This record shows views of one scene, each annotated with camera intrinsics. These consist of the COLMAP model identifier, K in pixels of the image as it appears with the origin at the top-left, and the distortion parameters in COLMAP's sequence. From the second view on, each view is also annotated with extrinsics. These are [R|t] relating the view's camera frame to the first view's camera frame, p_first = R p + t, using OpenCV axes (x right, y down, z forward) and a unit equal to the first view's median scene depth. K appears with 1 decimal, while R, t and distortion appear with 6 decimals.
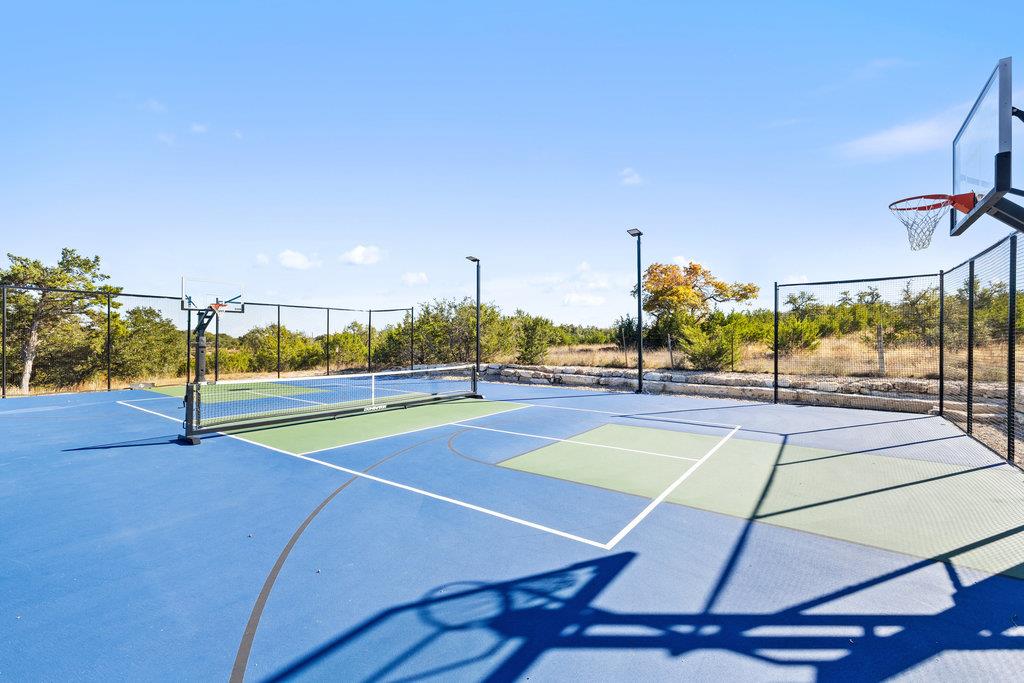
lens RADIAL K [[445.7, 0, 510.6], [0, 445.7, 341.7], [0, 0, 1]] dist [-0.001159, -0.000117]
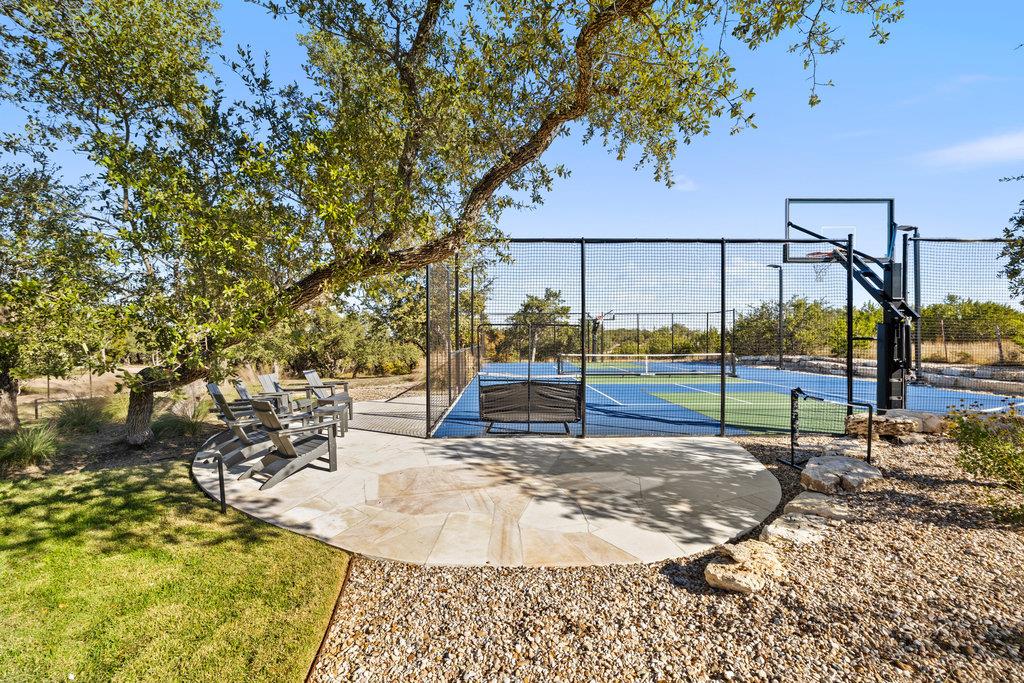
lens RADIAL K [[445.7, 0, 511.5], [0, 445.7, 340.6], [0, 0, 1]] dist [-0.001159, -0.000117]
pose [[0.599438, -0.001062, -0.800421, 0.431212], [0.006647, 0.999971, 0.003651, 0.003146], [0.800394, -0.007509, 0.599428, -0.254622]]
